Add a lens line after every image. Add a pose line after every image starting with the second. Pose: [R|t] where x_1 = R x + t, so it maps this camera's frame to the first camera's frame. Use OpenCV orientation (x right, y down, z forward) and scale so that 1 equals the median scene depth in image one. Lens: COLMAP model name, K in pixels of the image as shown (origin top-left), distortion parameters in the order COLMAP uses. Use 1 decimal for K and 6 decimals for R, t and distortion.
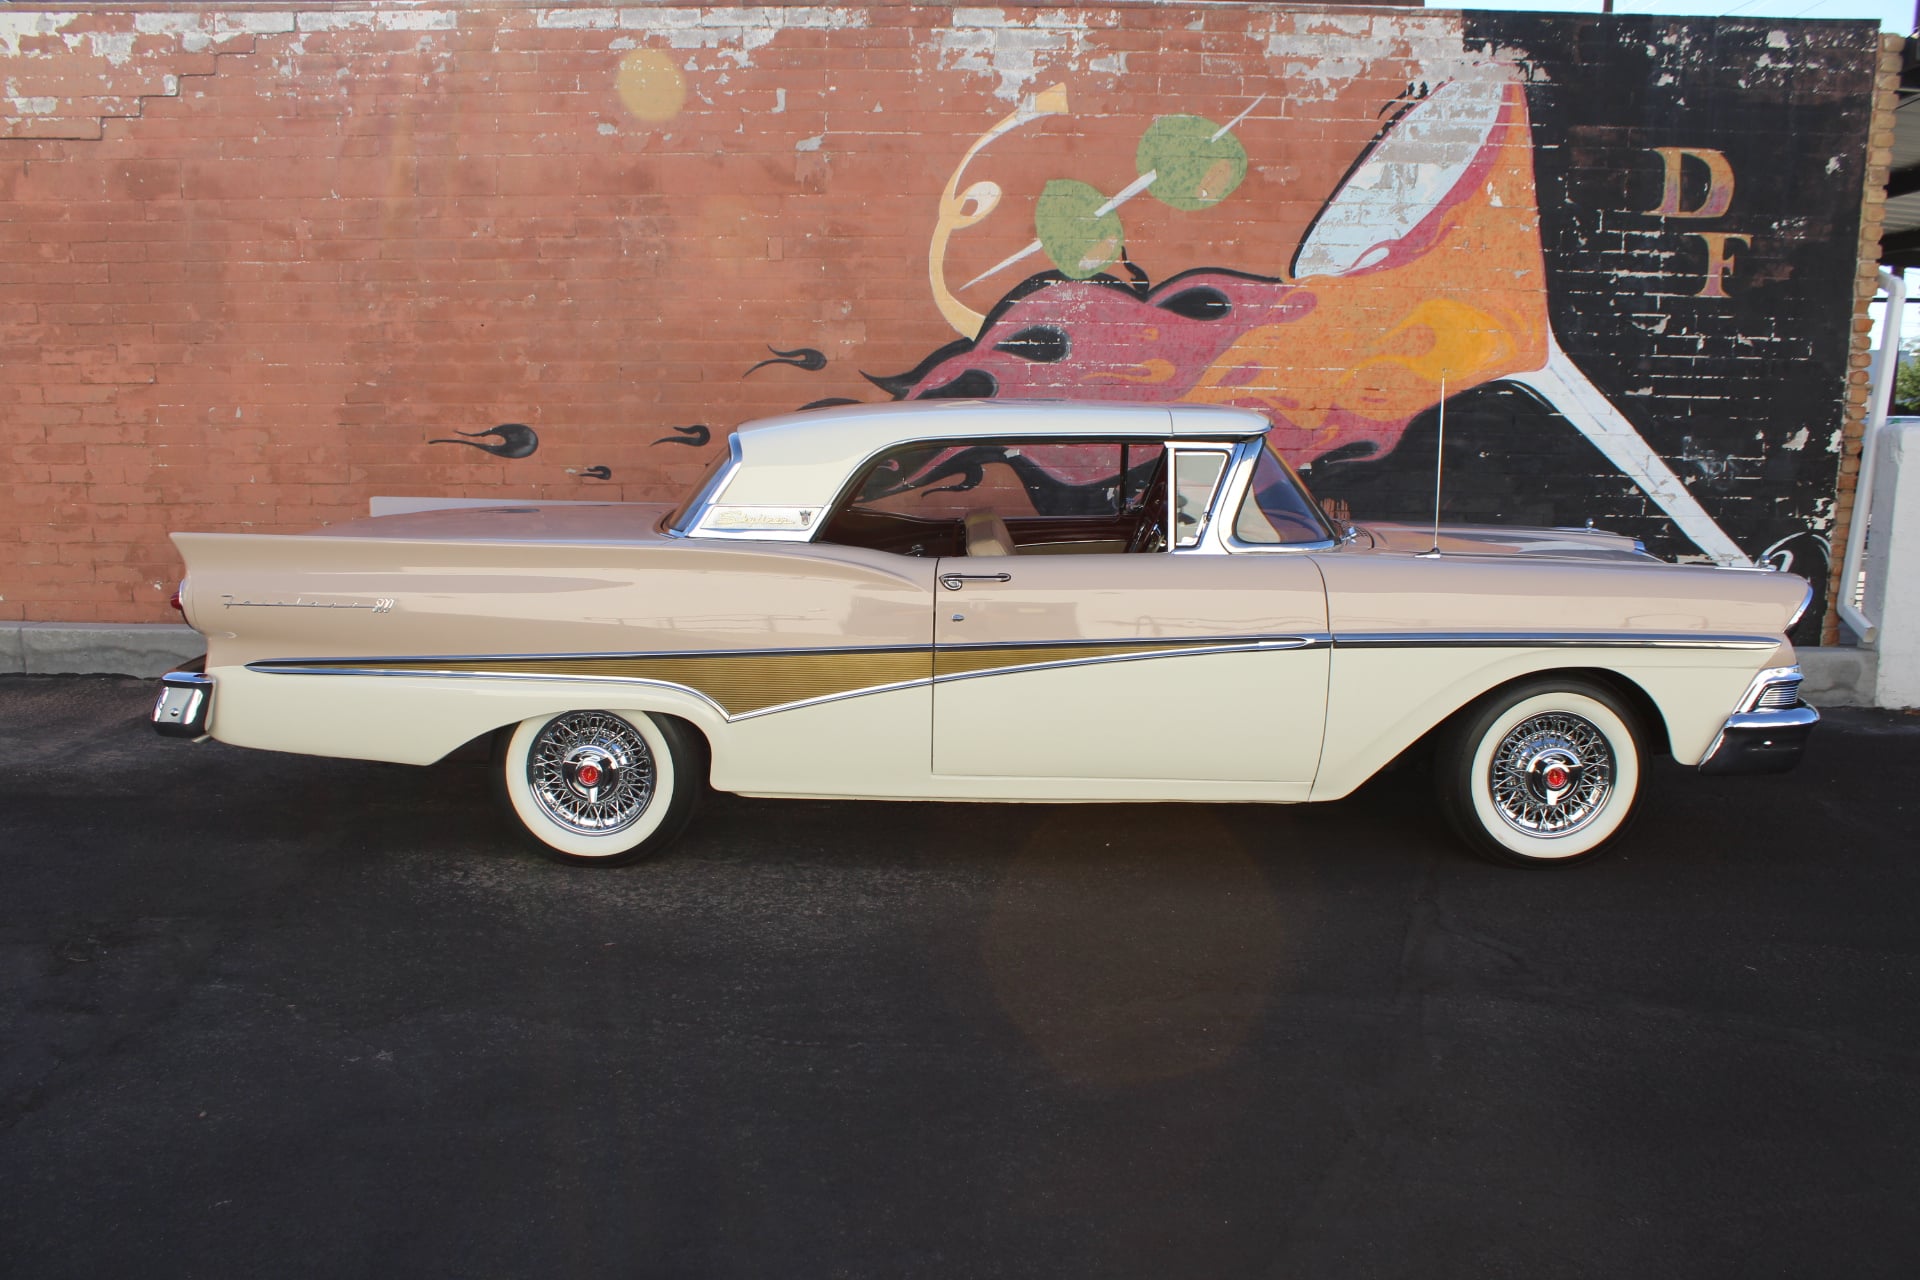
lens RADIAL K [[1600.1, 0, 953.2], [0, 1600.1, 642.1], [0, 0, 1]] dist [-0.155050, 0.139101]
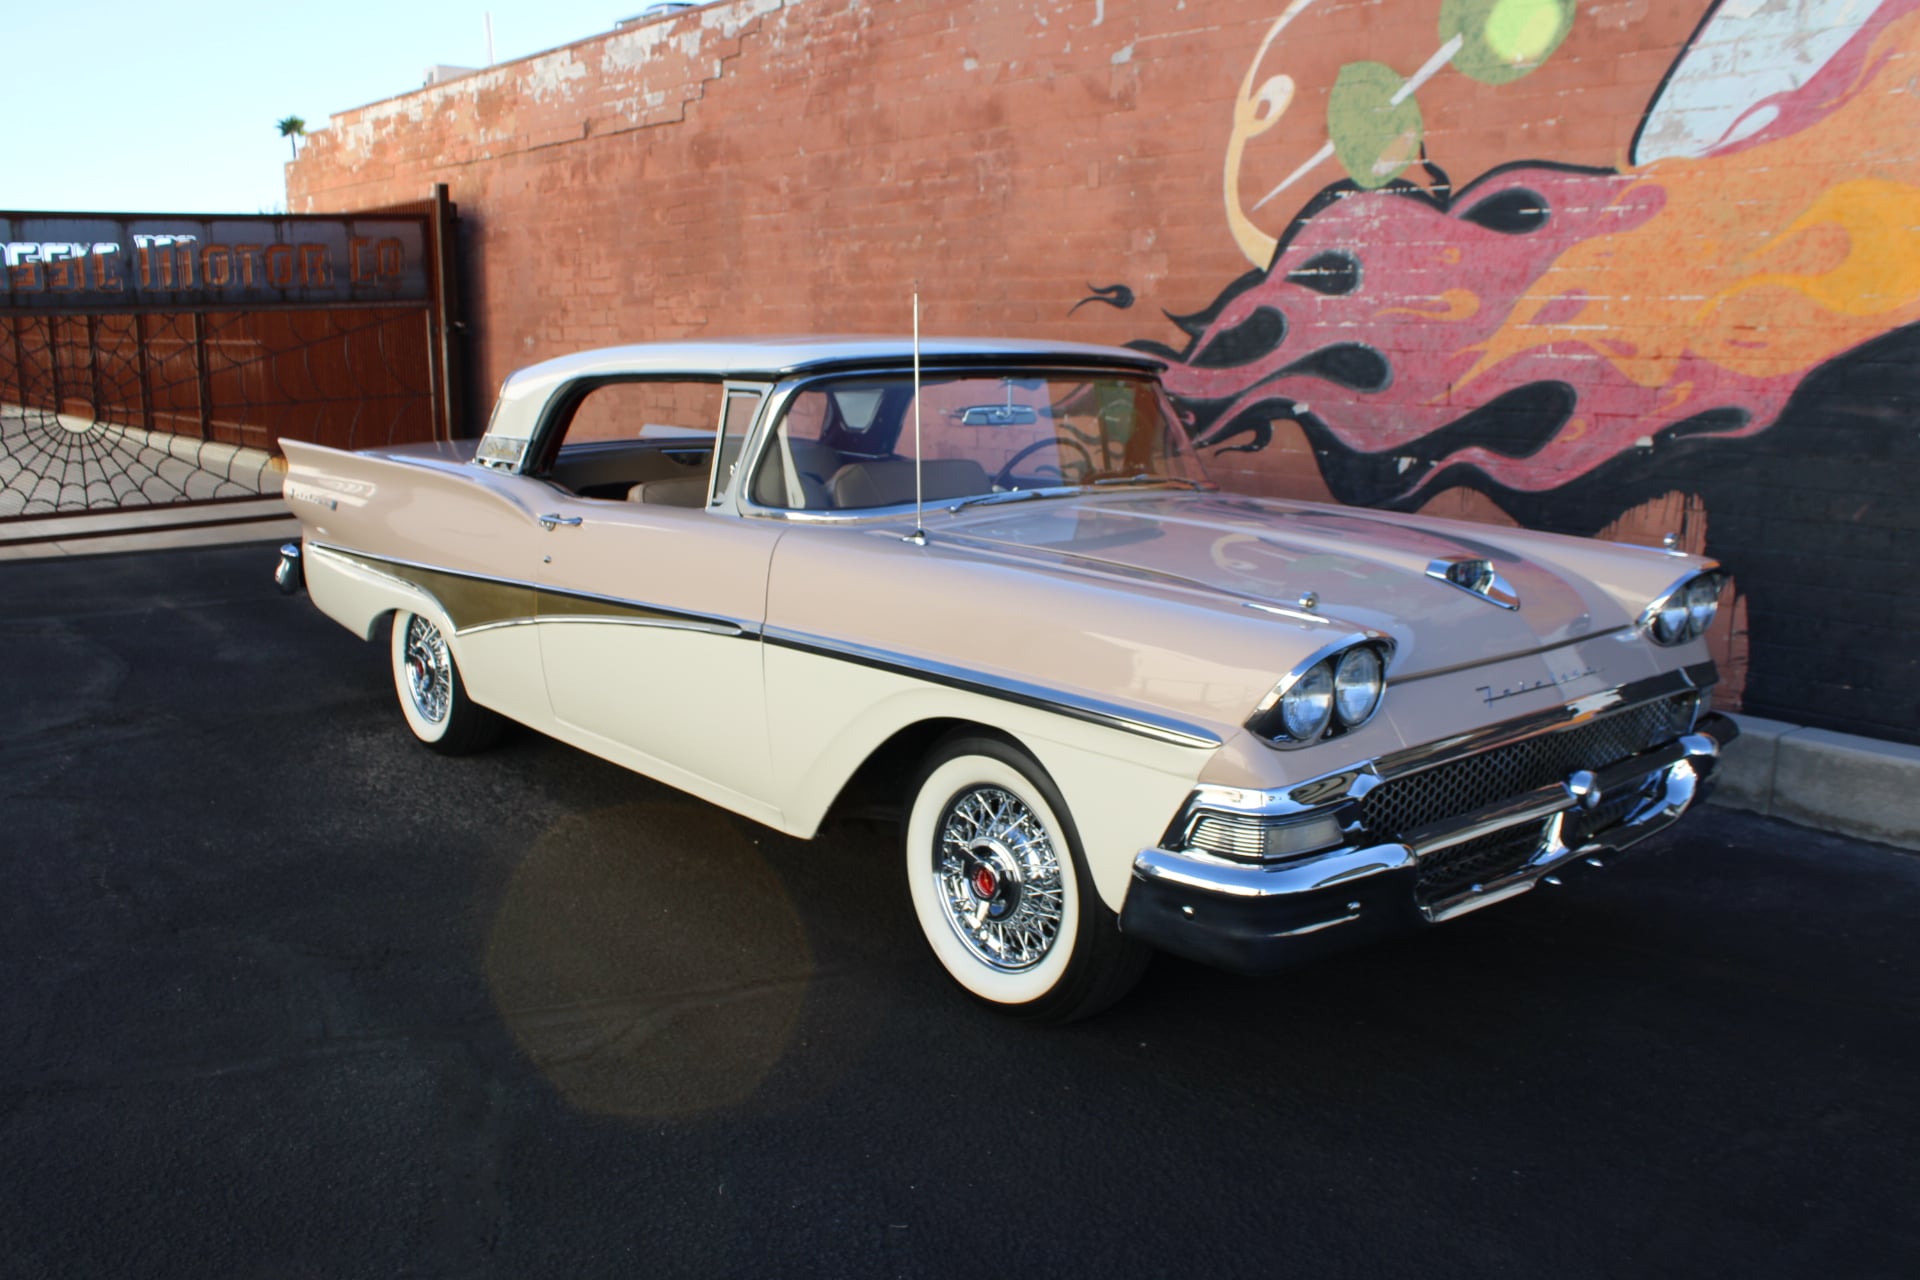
lens RADIAL K [[1649.5, 0, 942.2], [0, 1649.5, 649.1], [0, 0, 1]] dist [-0.159453, 0.149176]
pose [[0.654753, 0.136925, -0.743337, 0.560672], [-0.116275, 0.989995, 0.079942, -0.042694], [0.746846, 0.034089, 0.664122, 0.319114]]
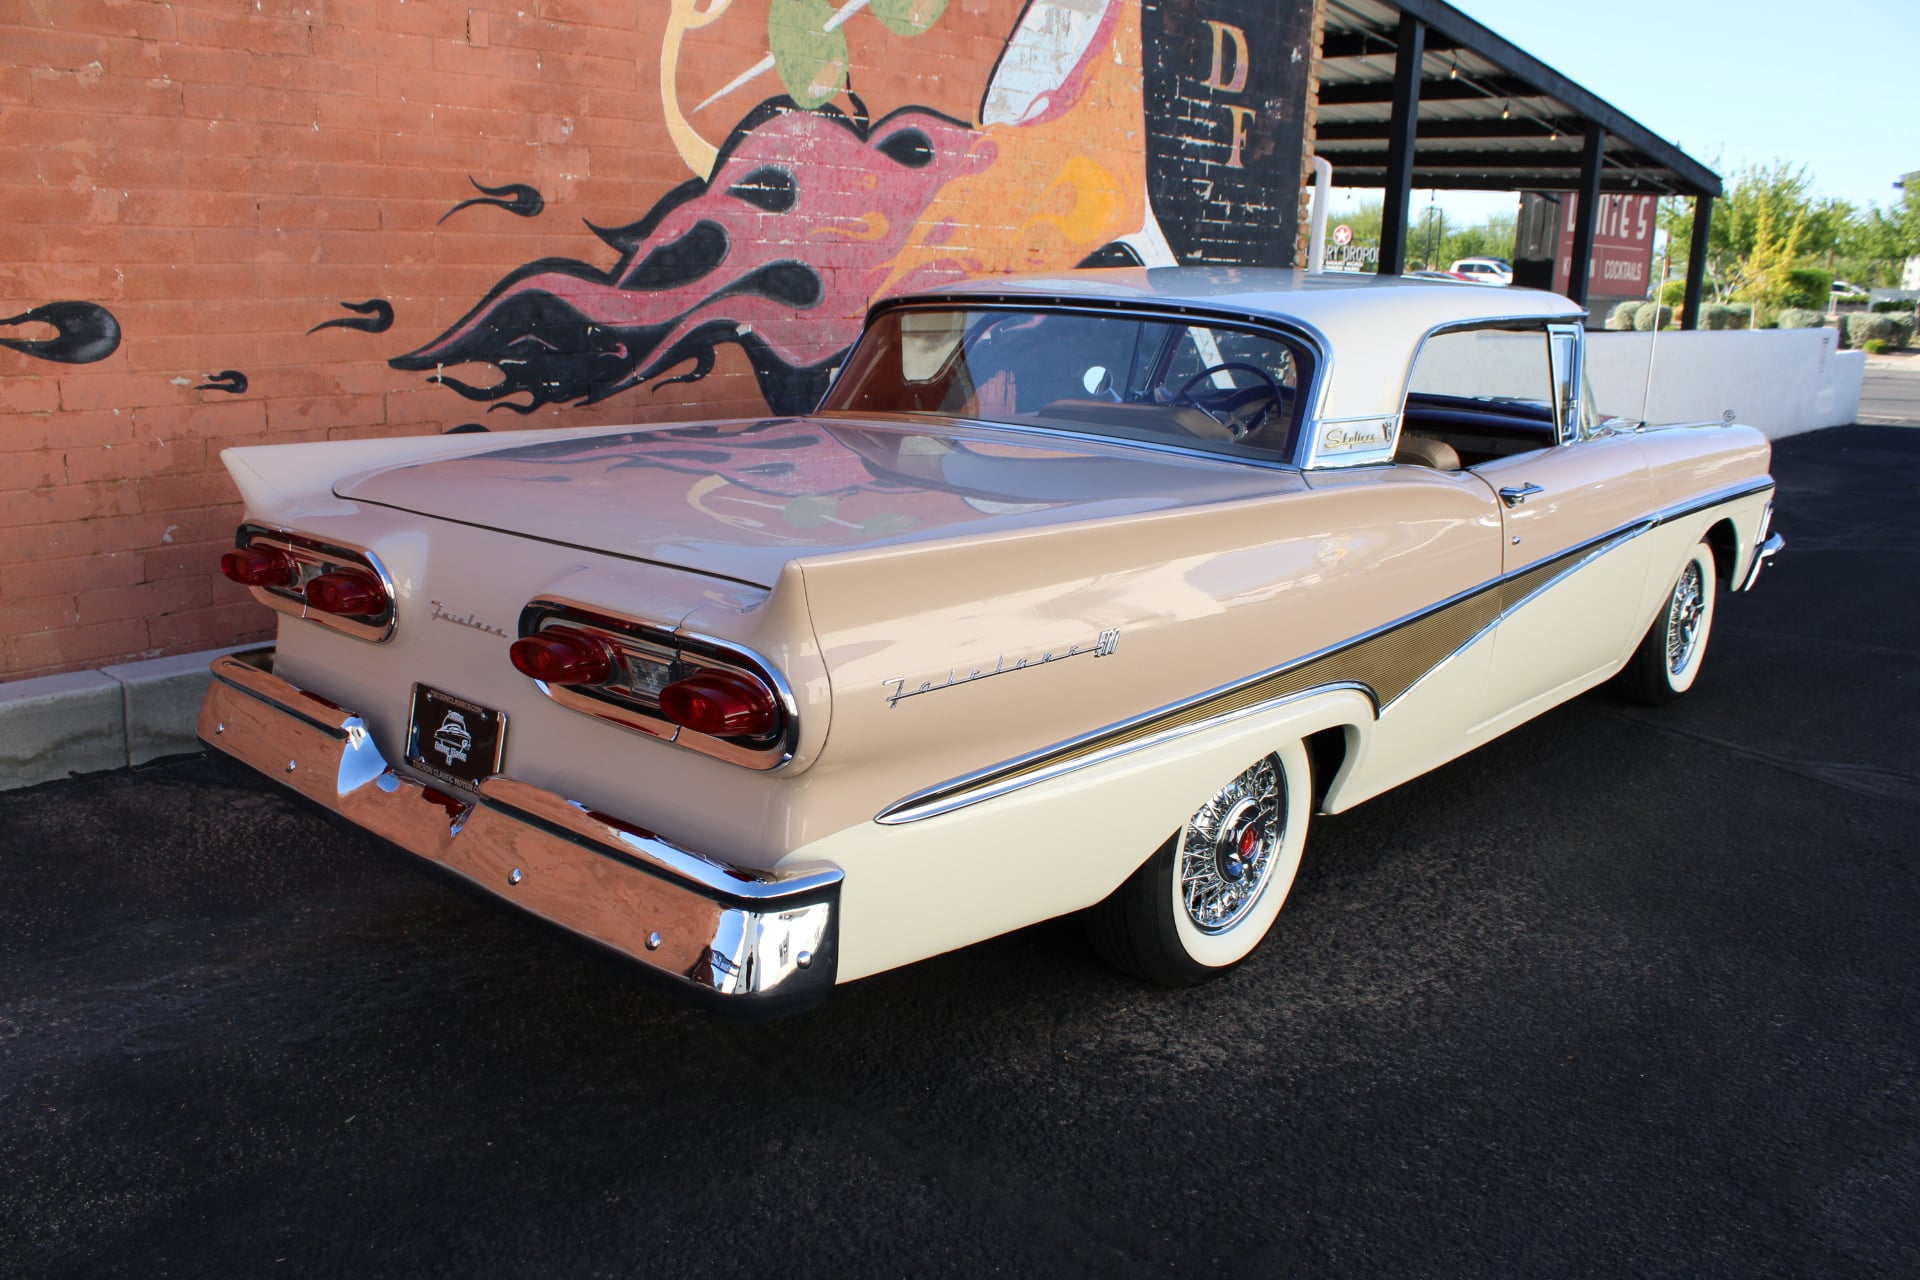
lens RADIAL K [[1600.1, 0, 952.3], [0, 1600.1, 633.6], [0, 0, 1]] dist [-0.155050, 0.139101]
pose [[0.654320, -0.162417, 0.738570, -0.499279], [0.097705, 0.986634, 0.130409, -0.063965], [-0.749879, -0.013168, 0.661444, 0.415631]]
